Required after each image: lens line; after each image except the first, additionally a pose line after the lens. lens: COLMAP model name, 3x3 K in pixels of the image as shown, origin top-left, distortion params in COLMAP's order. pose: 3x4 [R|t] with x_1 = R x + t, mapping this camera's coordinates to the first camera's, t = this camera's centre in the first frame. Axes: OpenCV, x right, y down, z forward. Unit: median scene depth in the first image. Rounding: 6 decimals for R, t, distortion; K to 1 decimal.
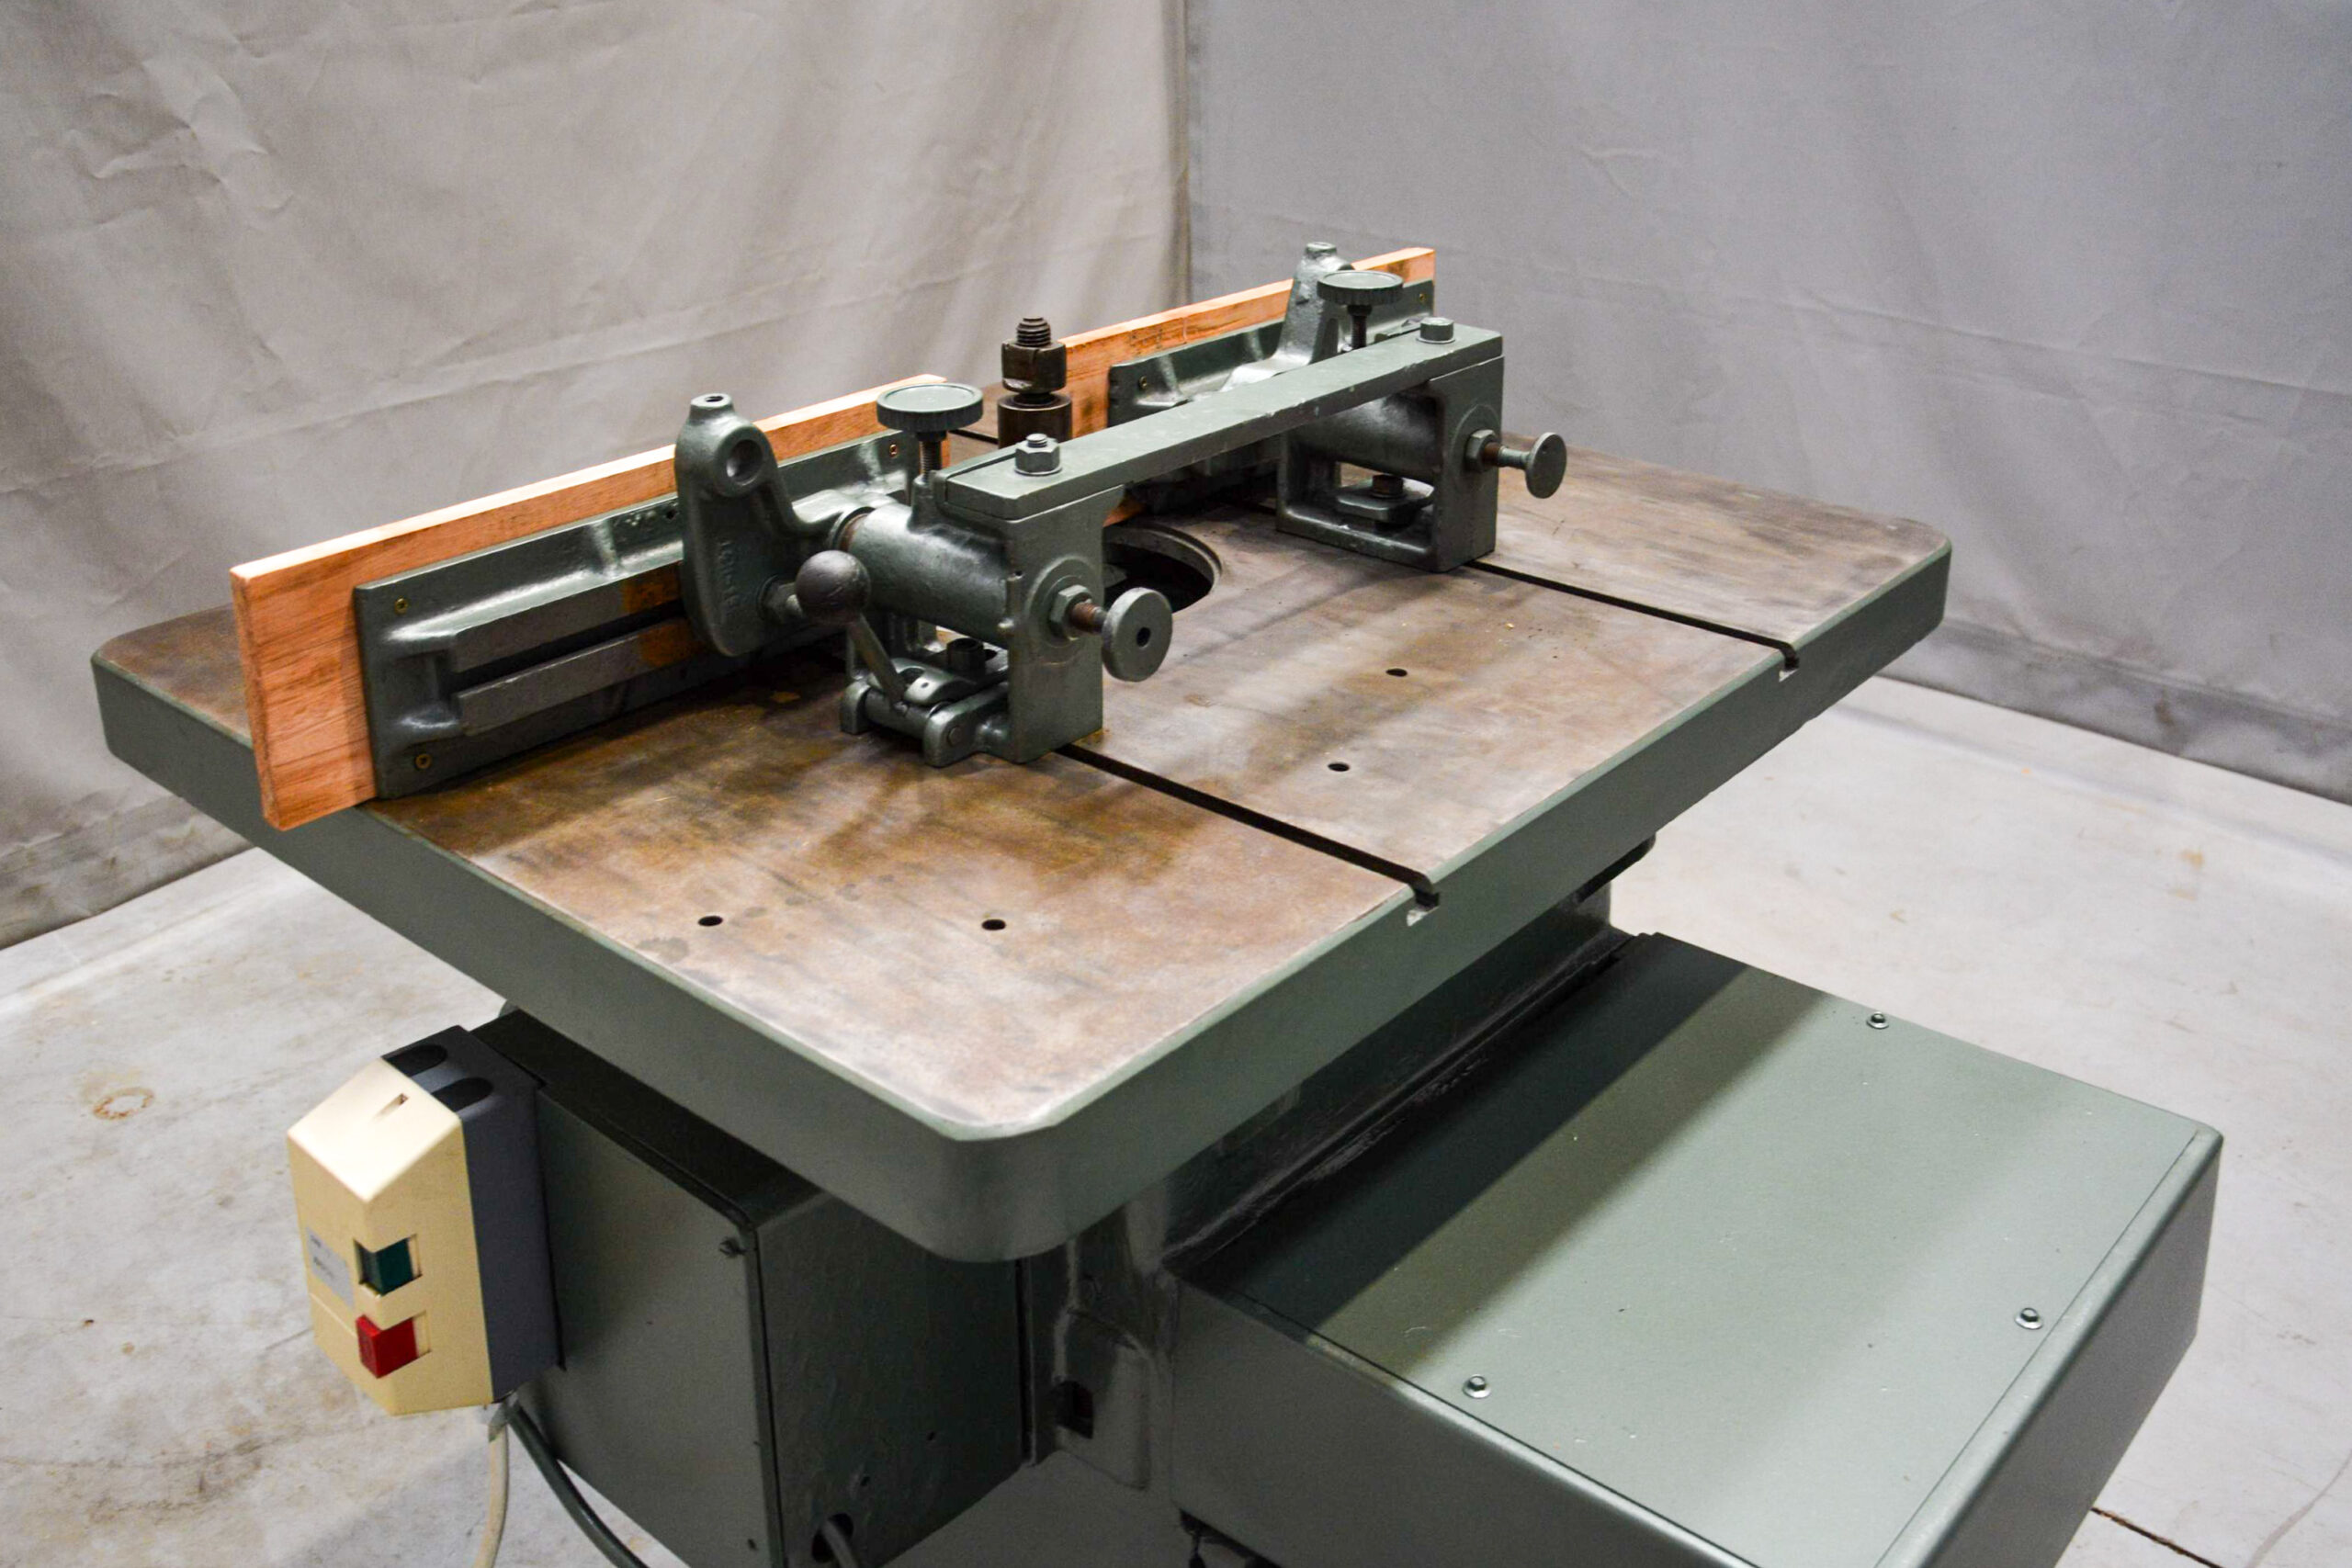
lens RADIAL K [[2115.4, 0, 1110.0], [0, 2115.4, 641.9], [0, 0, 1]] dist [-0.093935, 0.058204]
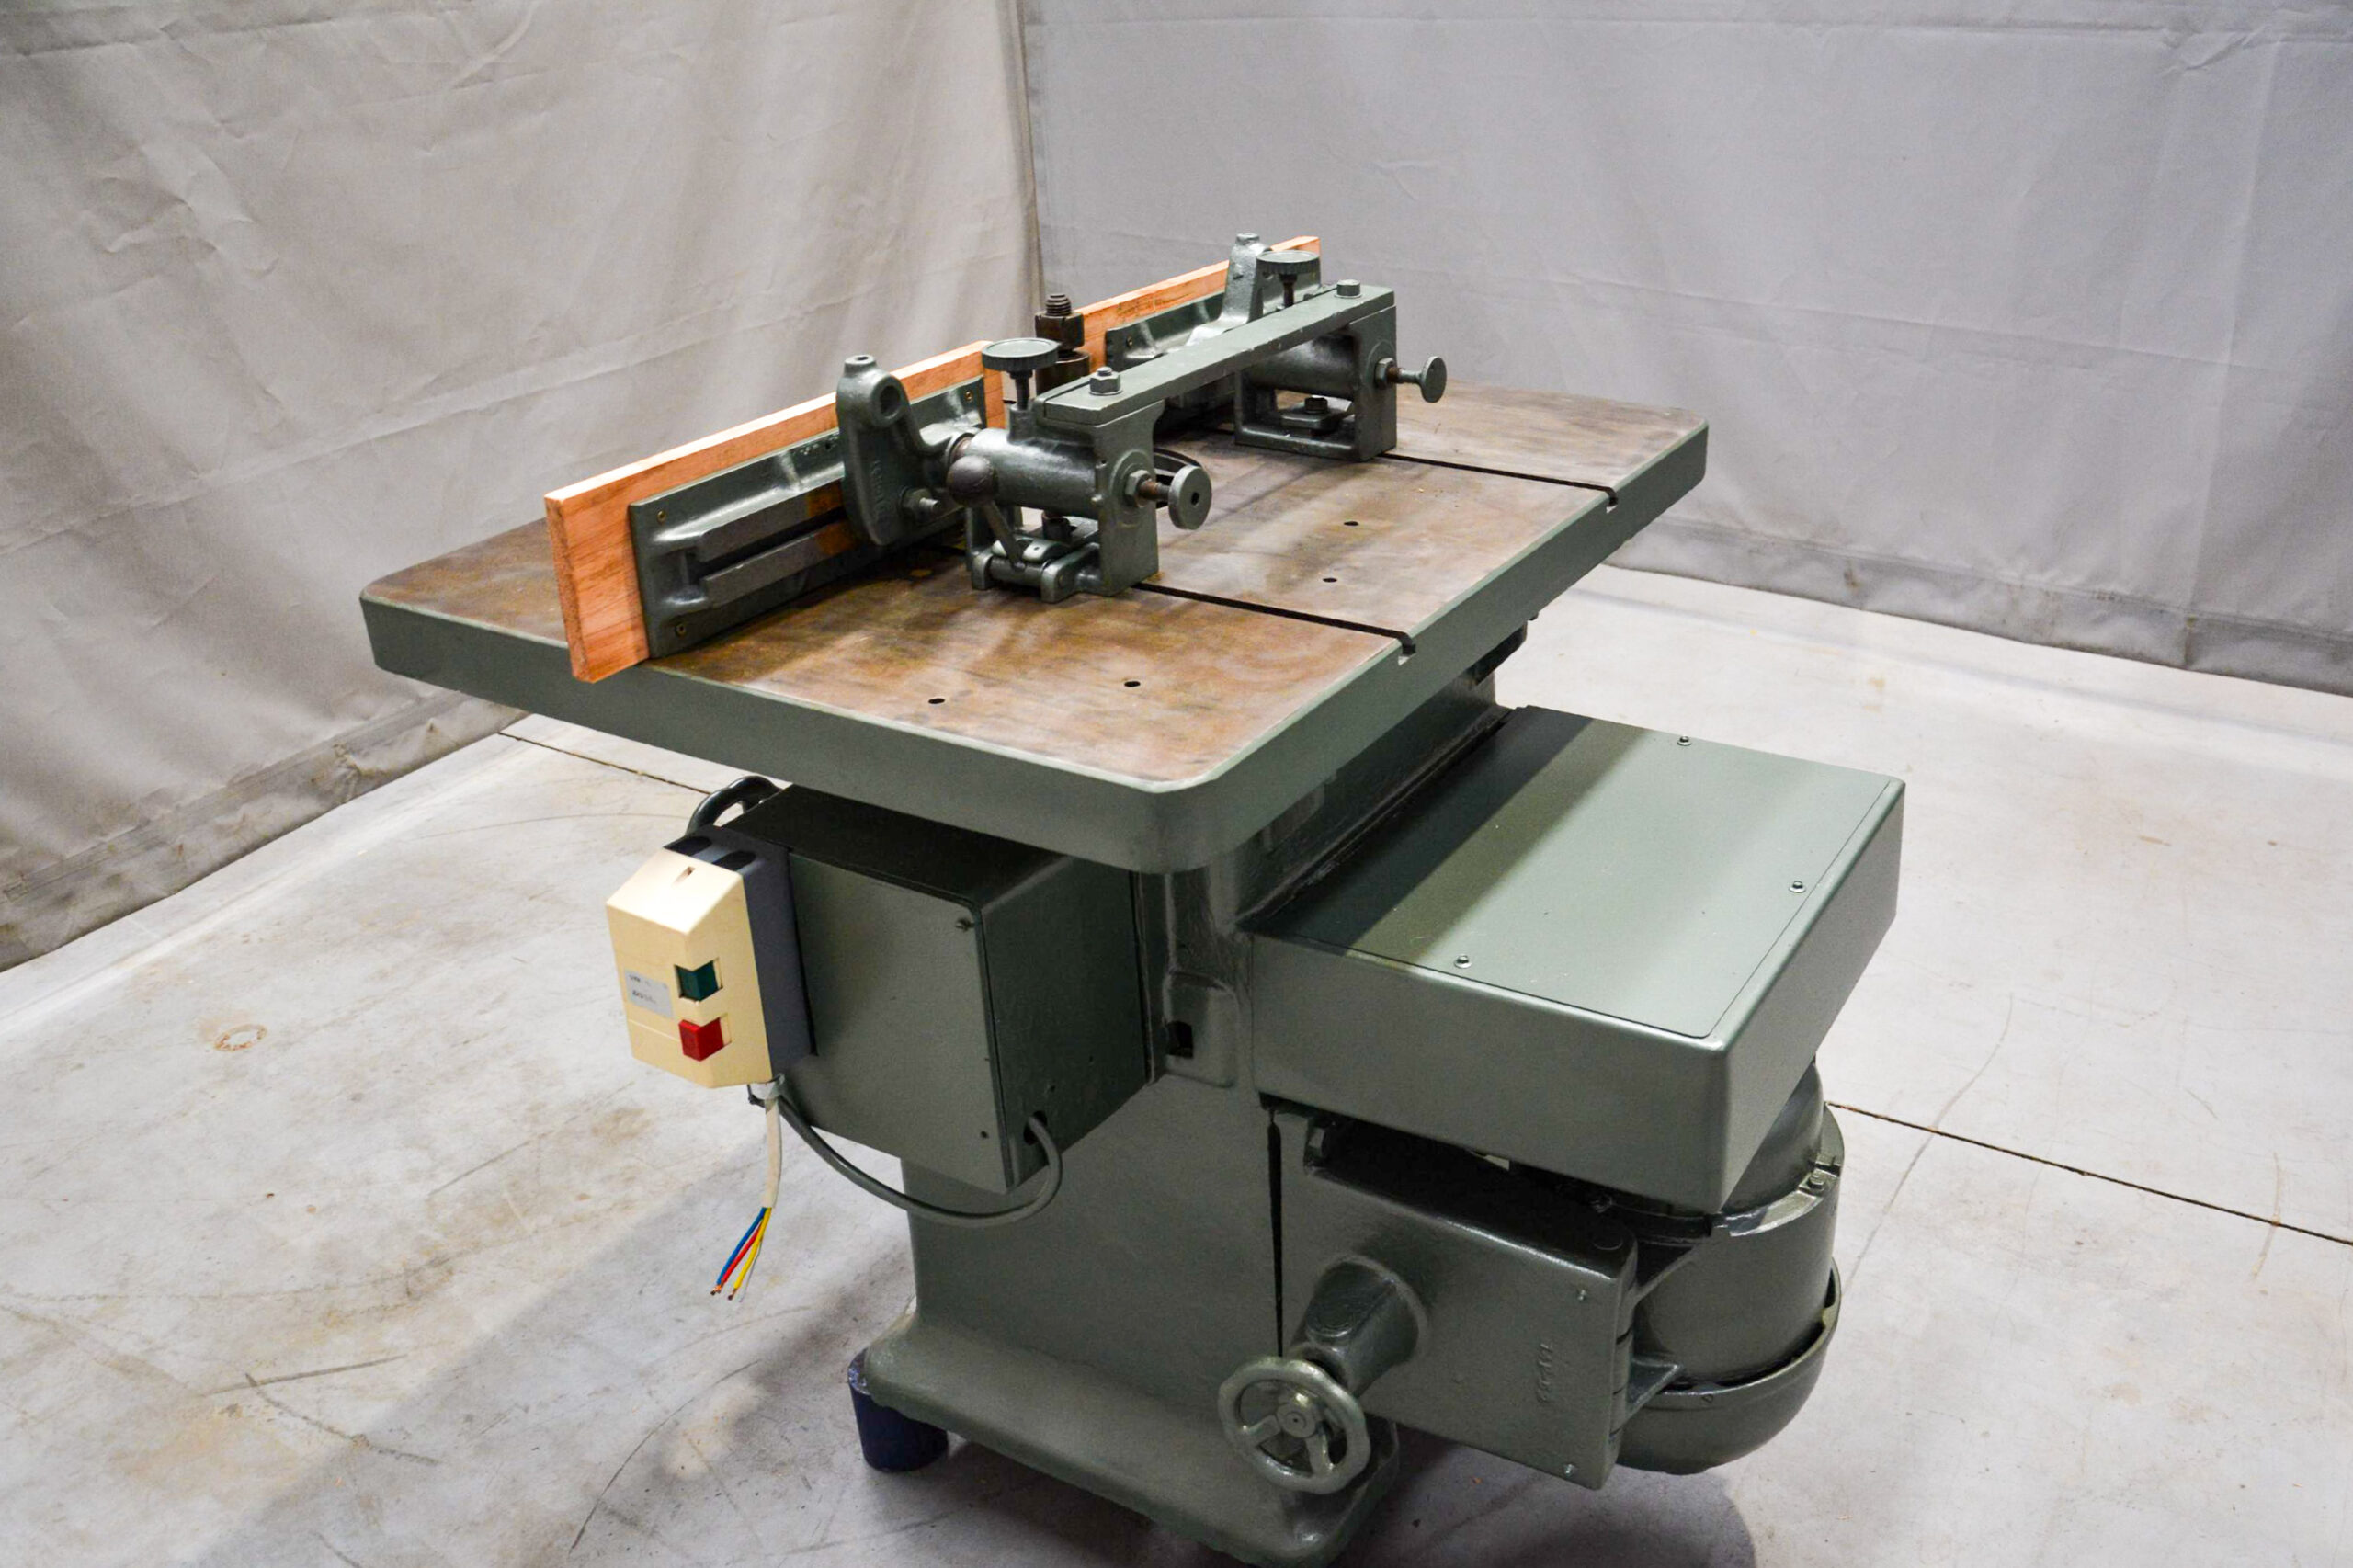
lens RADIAL K [[1918.8, 0, 1232.4], [0, 1918.8, 781.9], [0, 0, 1]] dist [-0.148035, 0.080864]
pose [[0.984885, -0.084888, 0.150982, -0.137440], [0.072907, 0.993862, 0.083208, 0.066173], [-0.157119, -0.070942, 0.985028, -0.252774]]
